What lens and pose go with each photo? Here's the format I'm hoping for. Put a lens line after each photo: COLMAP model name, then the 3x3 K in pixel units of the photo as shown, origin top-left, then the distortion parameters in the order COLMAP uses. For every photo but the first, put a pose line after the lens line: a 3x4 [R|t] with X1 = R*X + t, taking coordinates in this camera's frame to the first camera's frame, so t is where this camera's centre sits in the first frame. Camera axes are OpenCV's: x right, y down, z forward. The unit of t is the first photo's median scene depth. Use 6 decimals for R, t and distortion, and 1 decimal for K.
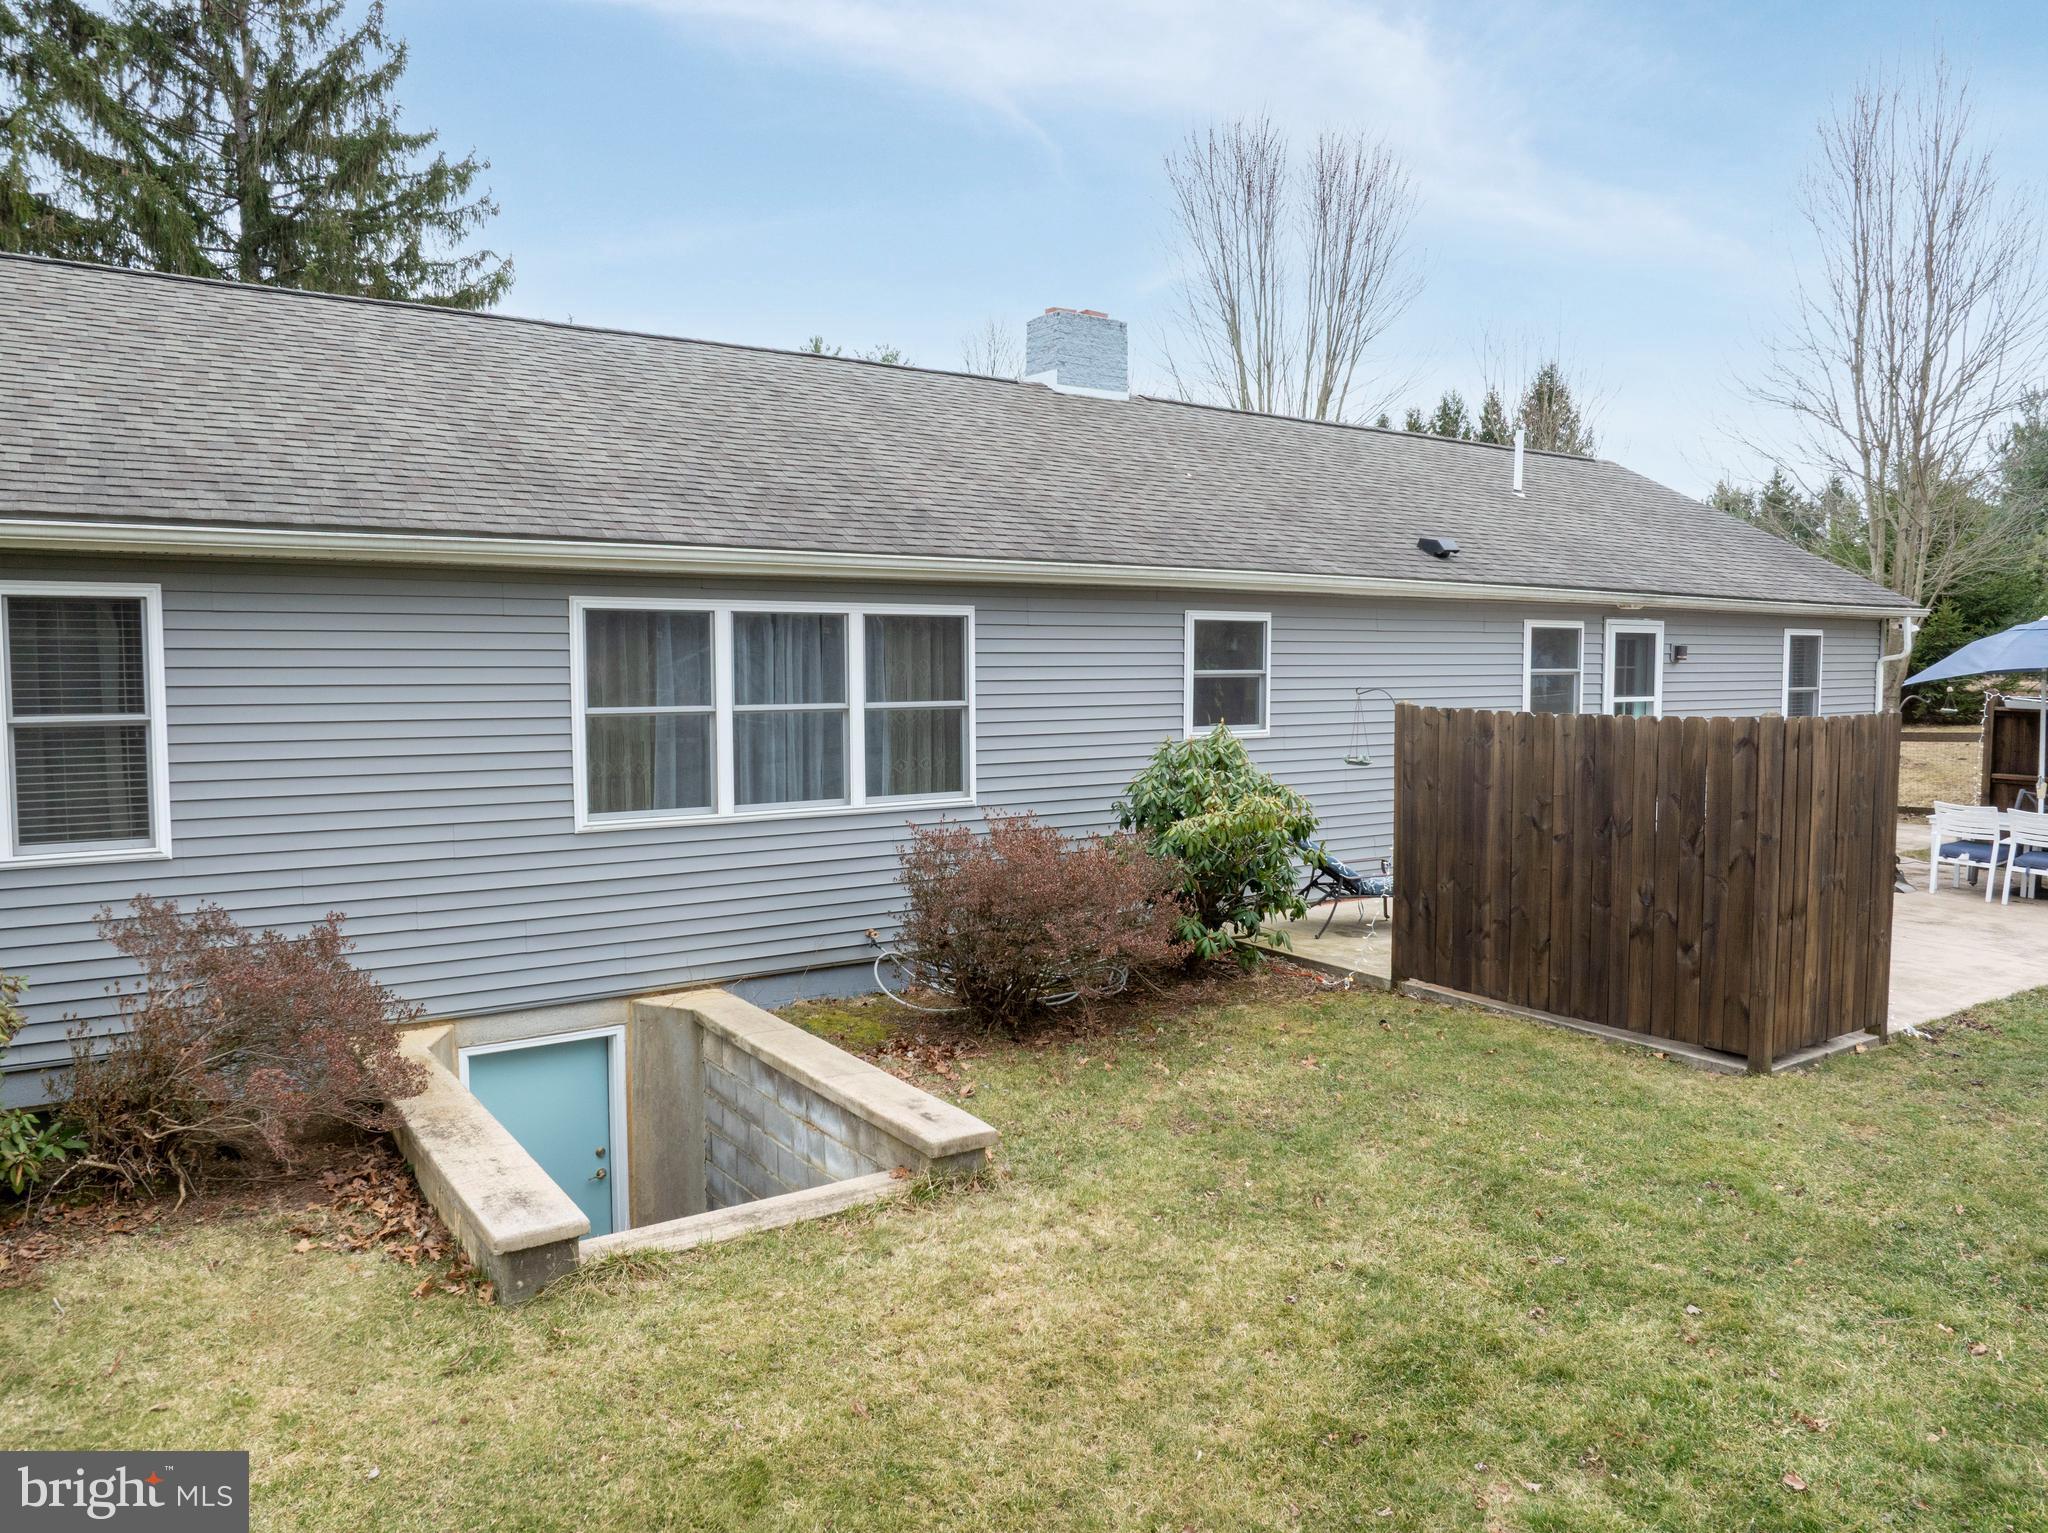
lens RADIAL K [[1435.4, 0, 1029.7], [0, 1435.4, 762.6], [0, 0, 1]] dist [-0.038885, 0.006489]
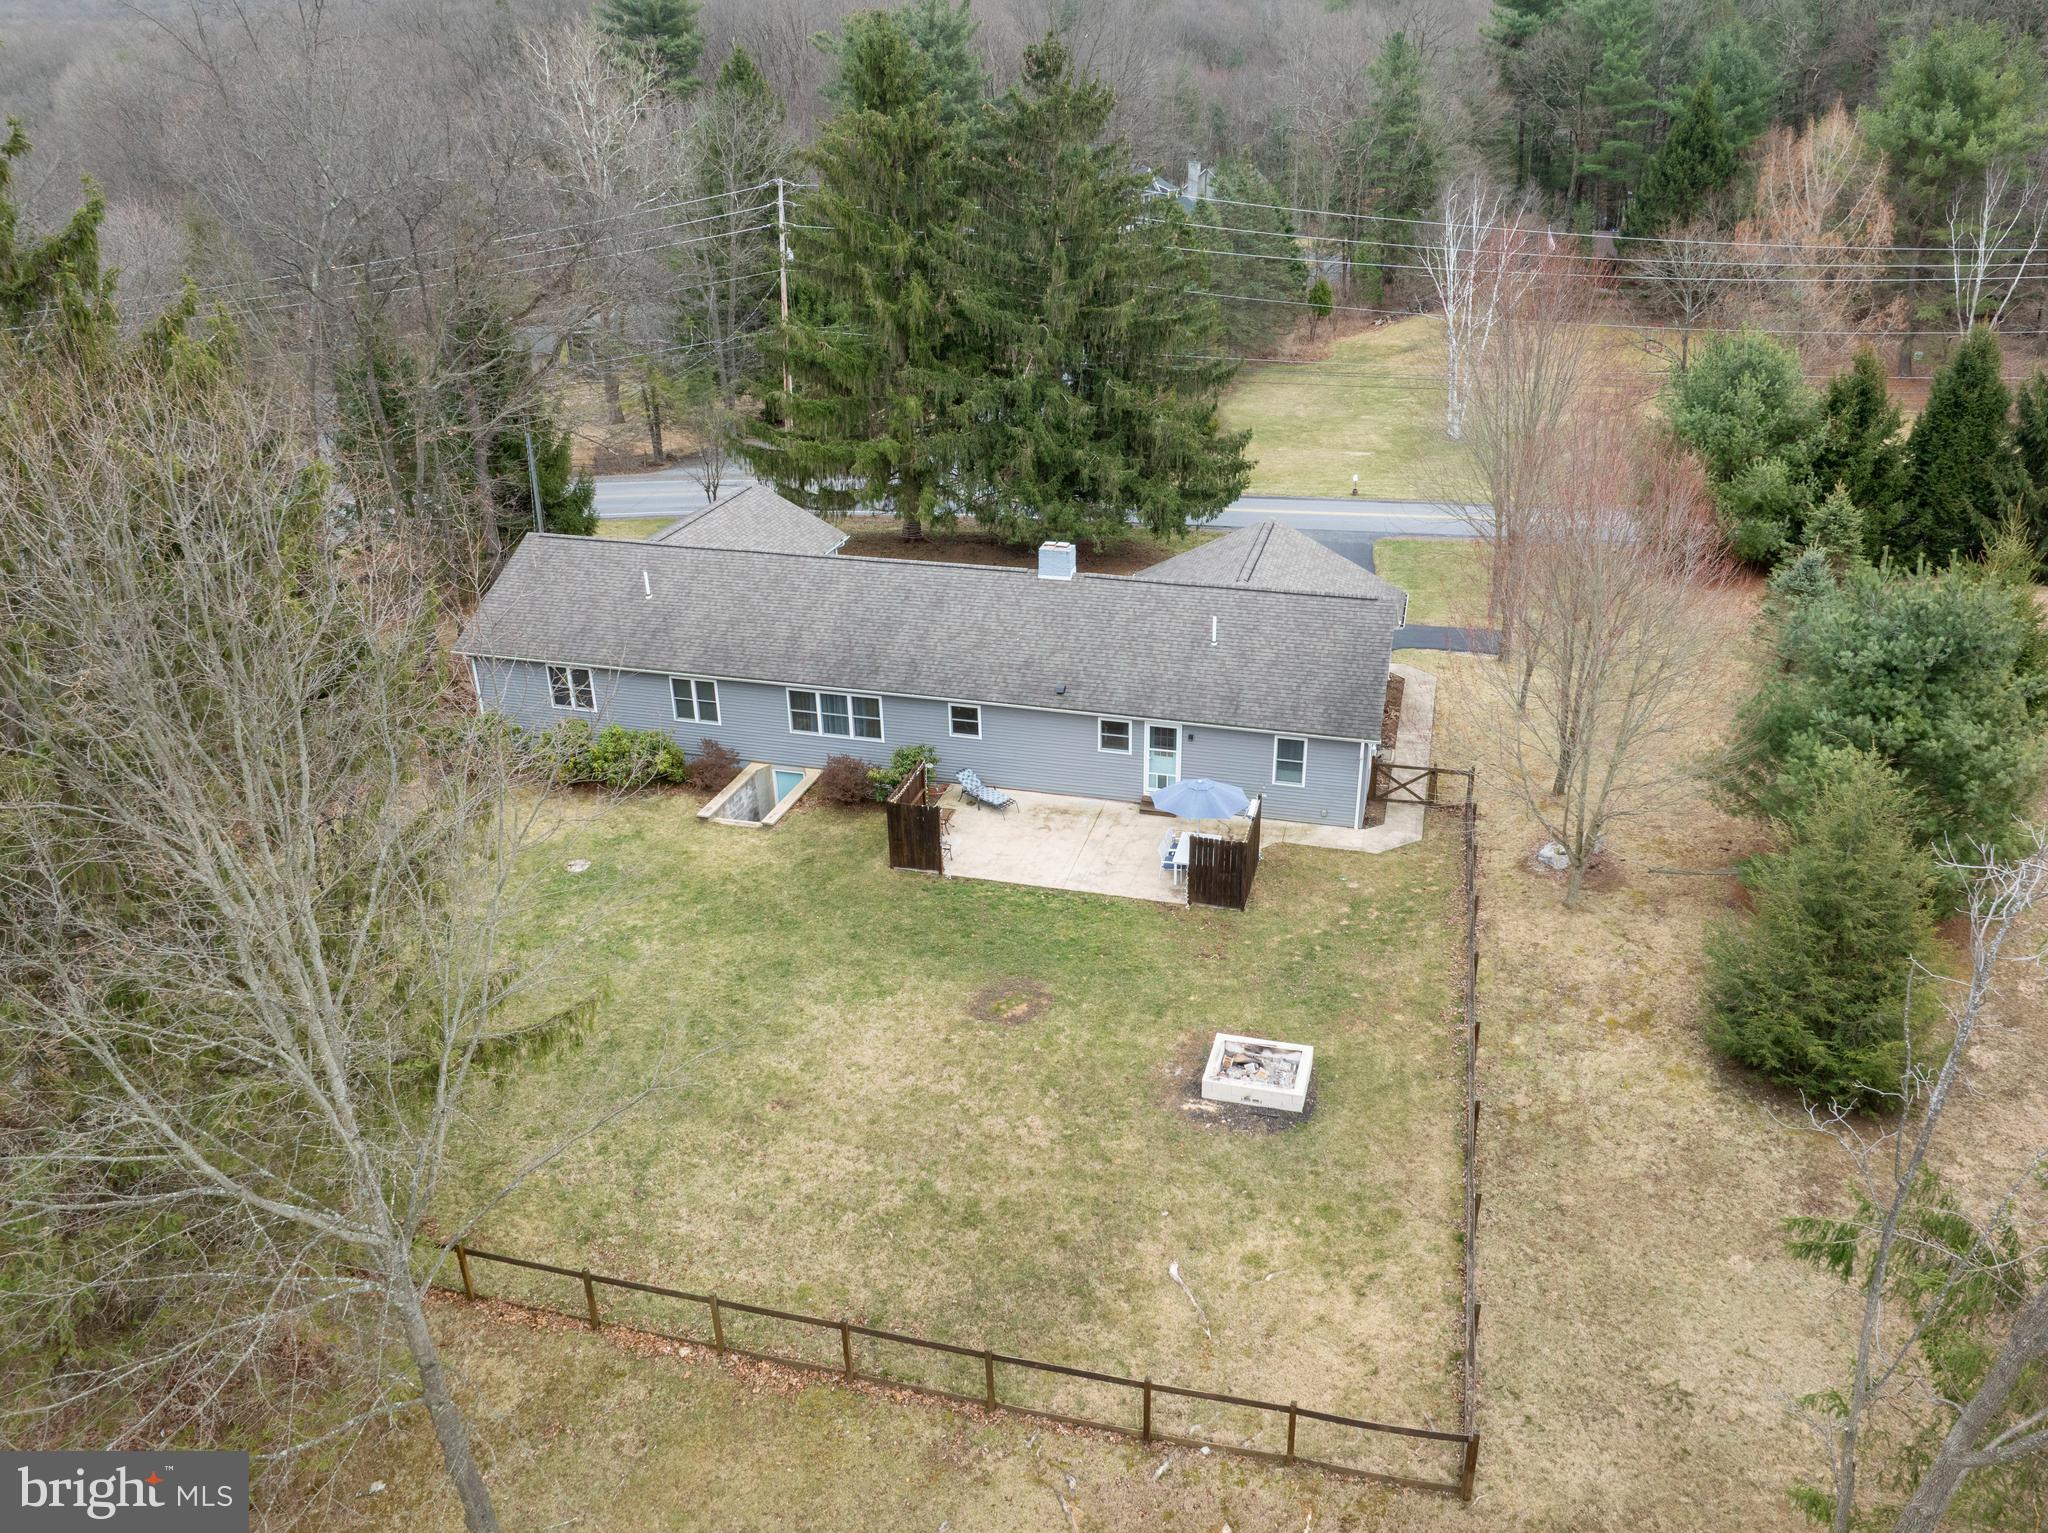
lens RADIAL K [[1435.4, 0, 1029.7], [0, 1435.4, 762.6], [0, 0, 1]] dist [-0.038885, 0.006489]
pose [[0.648409, 0.323393, -0.689190, 2.342304], [-0.037820, 0.917855, 0.395109, -1.182289], [0.760352, -0.230127, 0.607377, -0.872386]]
